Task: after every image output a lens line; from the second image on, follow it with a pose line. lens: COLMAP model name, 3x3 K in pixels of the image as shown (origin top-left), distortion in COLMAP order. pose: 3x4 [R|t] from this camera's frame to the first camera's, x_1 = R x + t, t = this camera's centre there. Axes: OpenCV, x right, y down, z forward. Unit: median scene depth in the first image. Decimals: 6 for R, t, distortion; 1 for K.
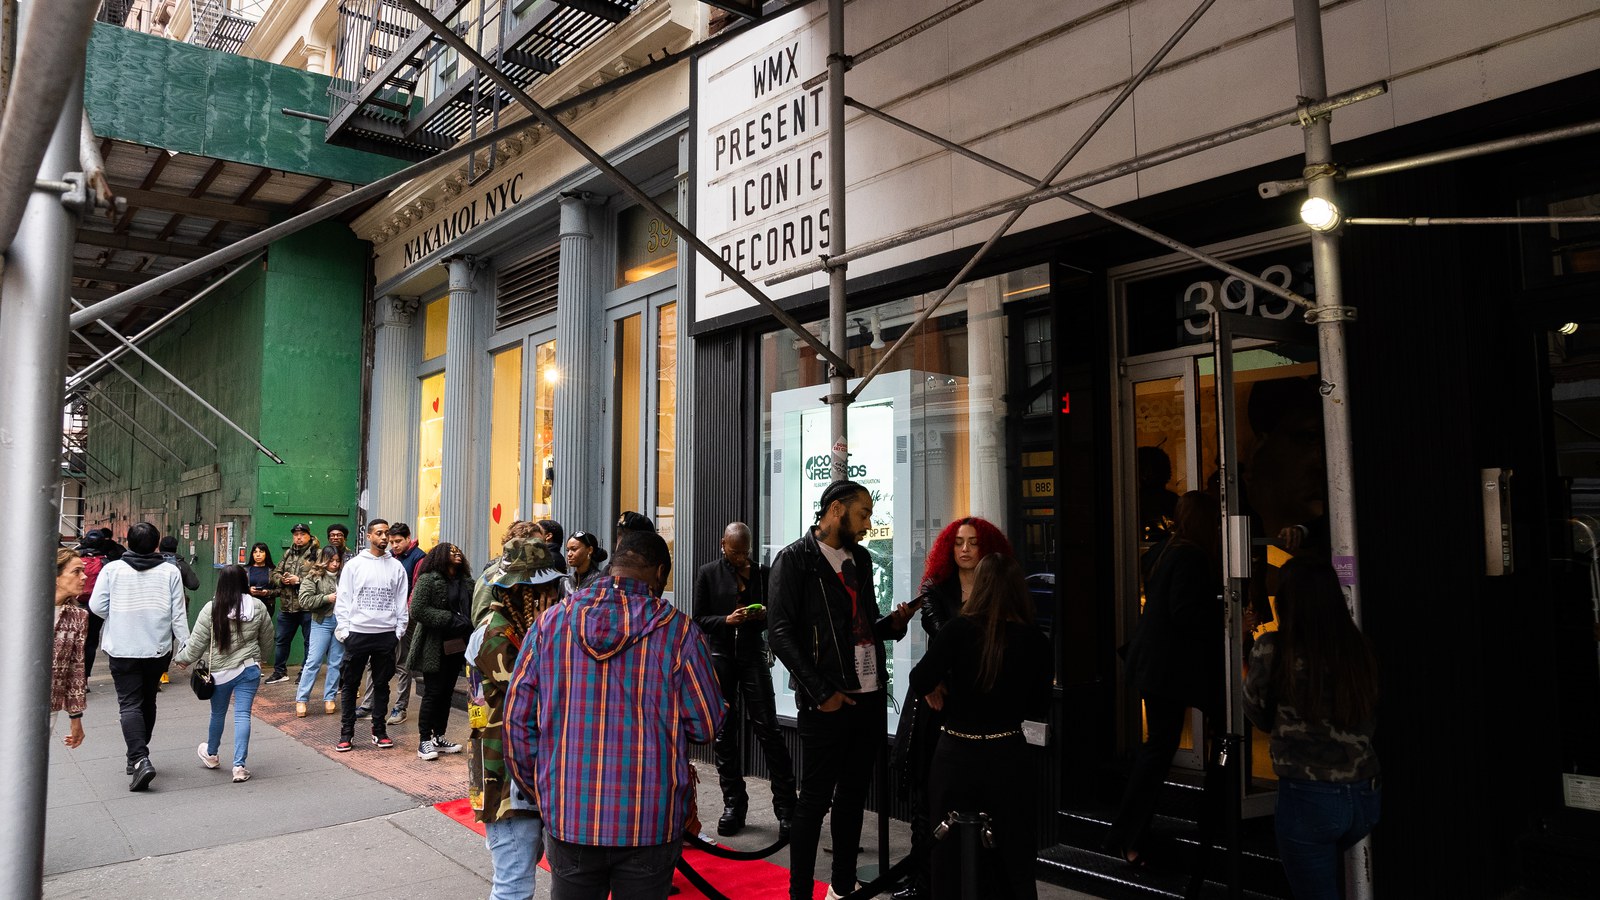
lens RADIAL K [[1112.8, 0, 799.6], [0, 1112.8, 446.8], [0, 0, 1]] dist [-0.131083, 0.099910]
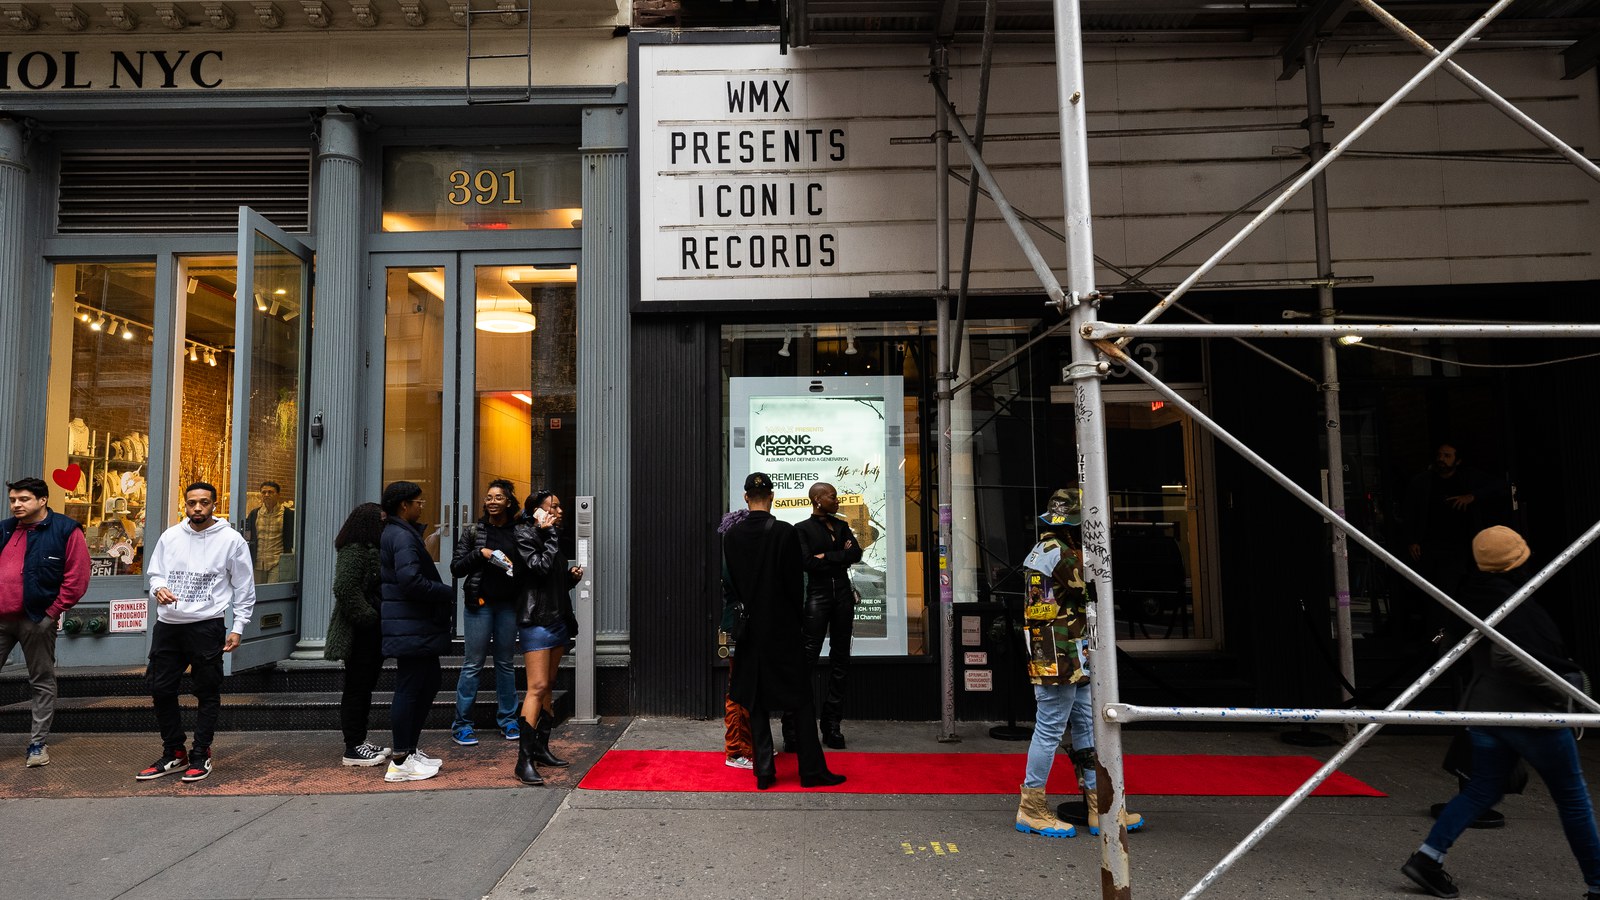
lens RADIAL K [[1049.1, 0, 800.9], [0, 1049.1, 444.6], [0, 0, 1]] dist [0.026249, 0.003446]
pose [[0.645122, 0.062165, 0.761546, -0.799056], [-0.058800, 0.997768, -0.031637, 0.050595], [-0.761813, -0.024369, 0.647338, 0.247323]]
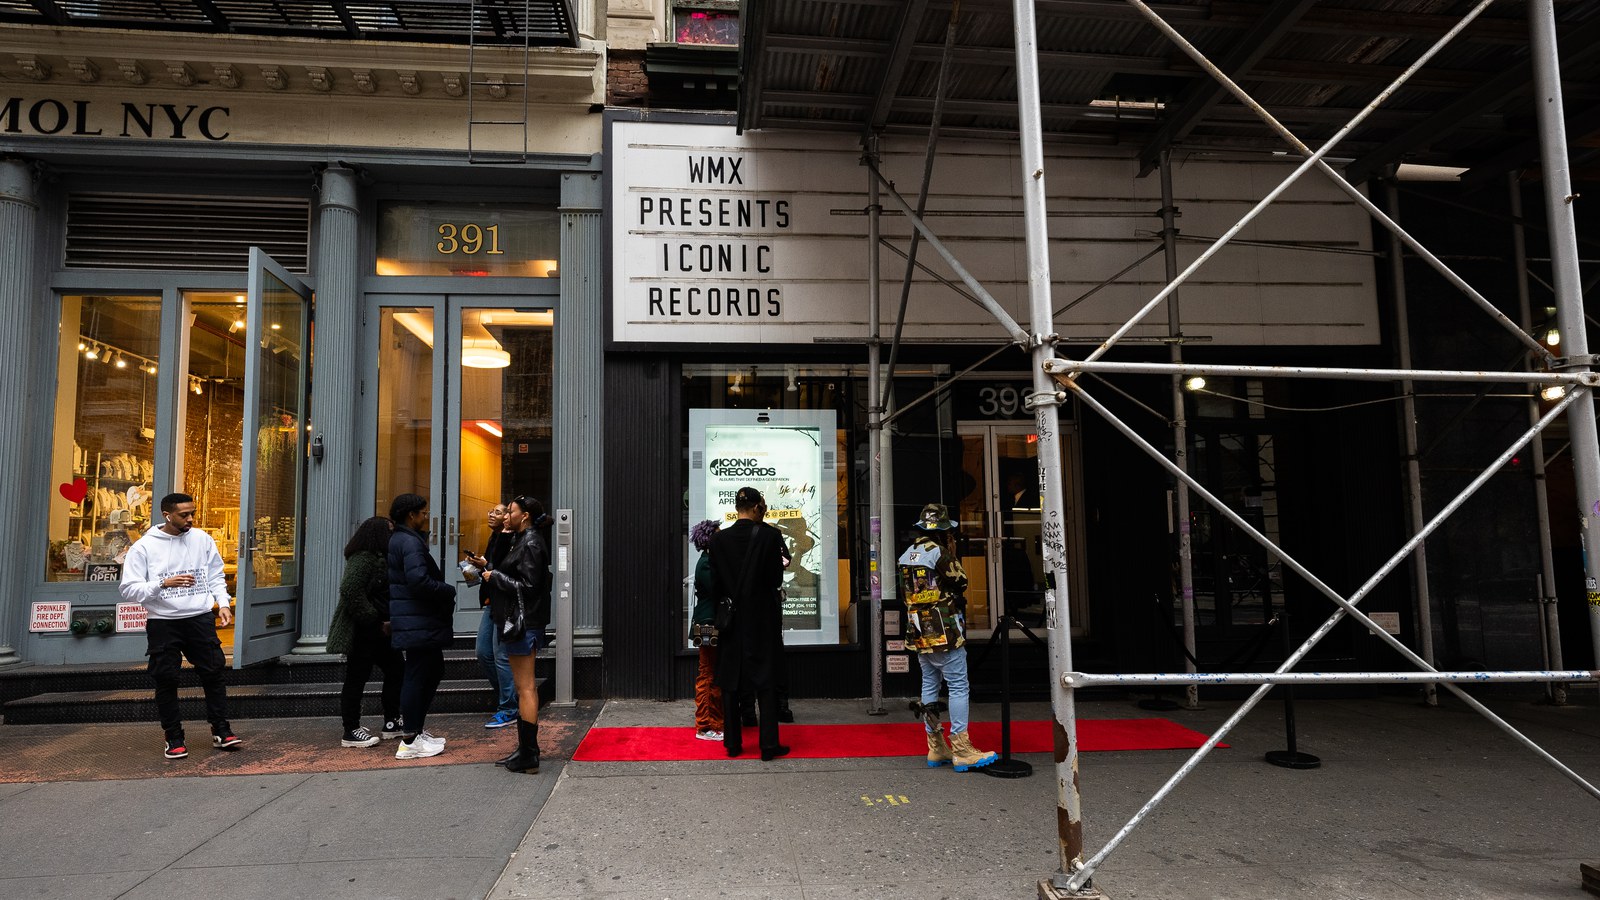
lens RADIAL K [[882.8, 0, 801.7], [0, 882.8, 476.5], [0, 0, 1]] dist [0.010427, 0.004147]
pose [[0.555296, 0.065434, 0.829075, -0.828661], [-0.063364, 0.997331, -0.036274, 0.062890], [-0.829236, -0.032391, 0.557960, 0.296499]]
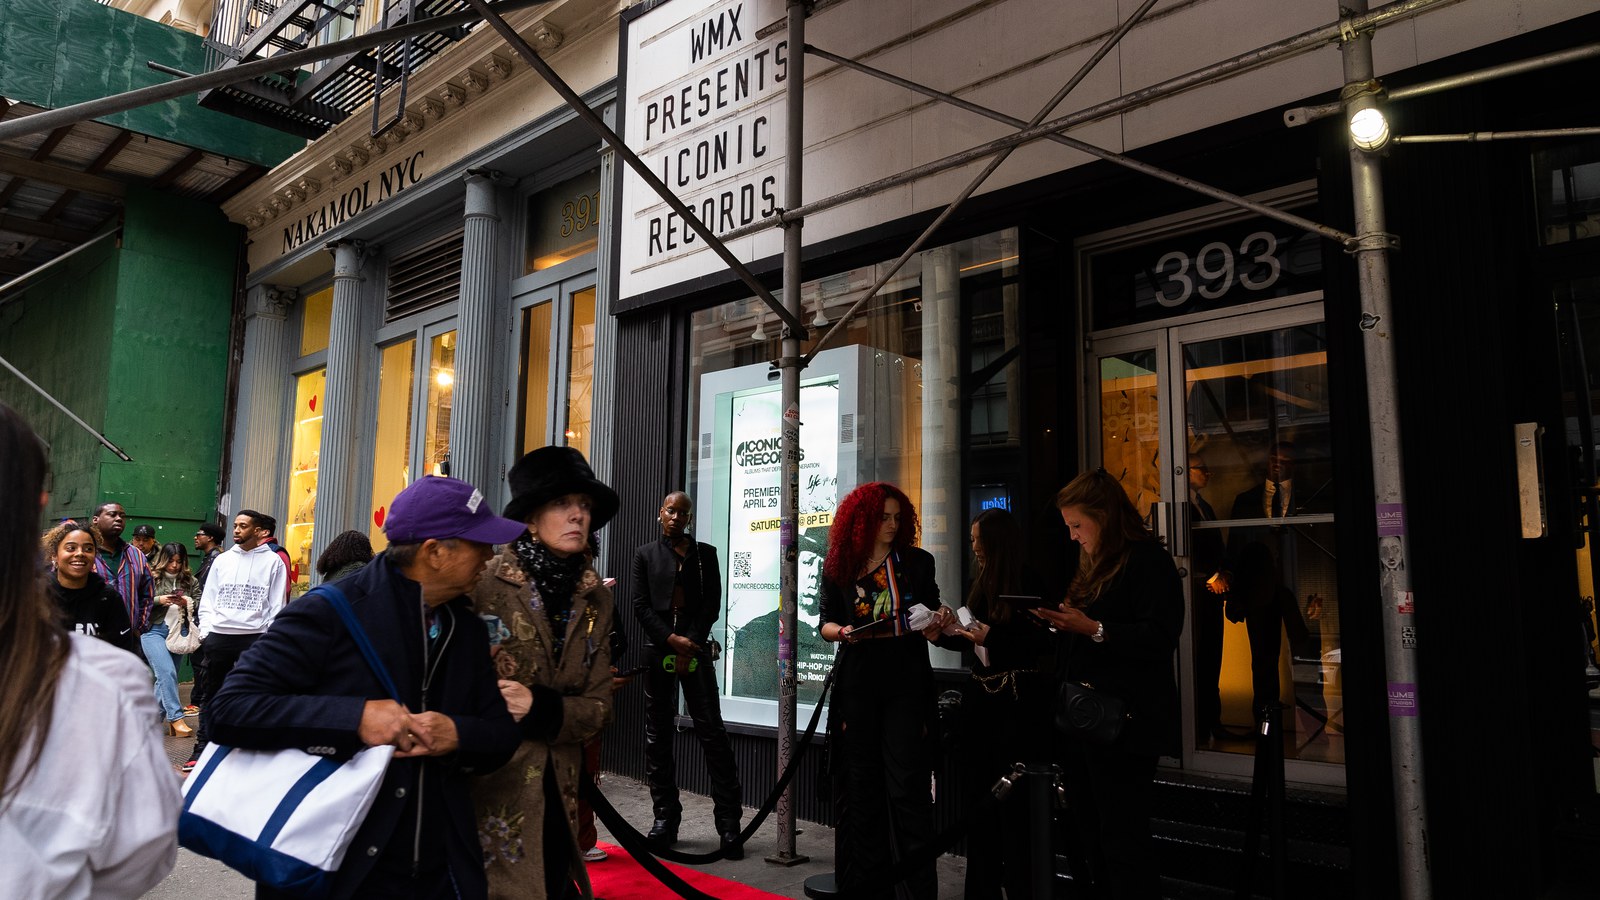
lens RADIAL K [[1092.6, 0, 798.3], [0, 1092.6, 448.7], [0, 0, 1]] dist [-0.034092, 0.021575]
pose [[0.993103, 0.029794, 0.113392, -0.046847], [-0.025097, 0.998776, -0.042625, 0.052208], [-0.114524, 0.039485, 0.992636, 0.075010]]
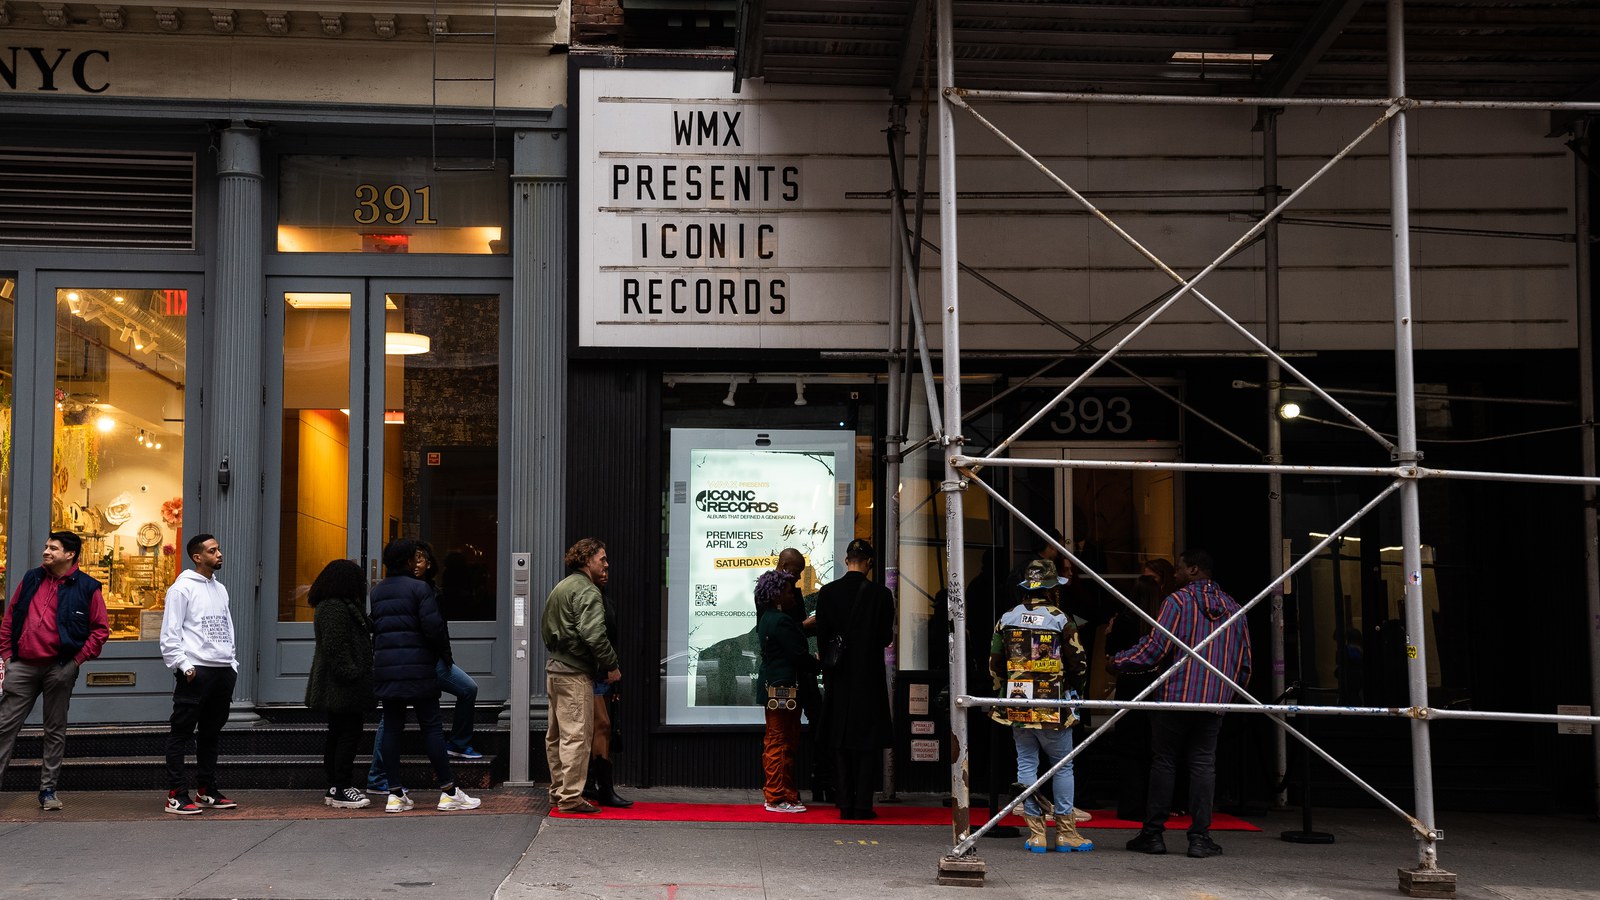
lens RADIAL K [[2231.0, 0, 802.1], [0, 2231.0, 460.4], [0, 0, 1]] dist [0.129701, 0.417475]
pose [[0.601590, 0.064778, 0.796174, -1.668096], [-0.078045, 0.996704, -0.022124, 0.020279], [-0.794983, -0.048828, 0.604663, -0.403035]]
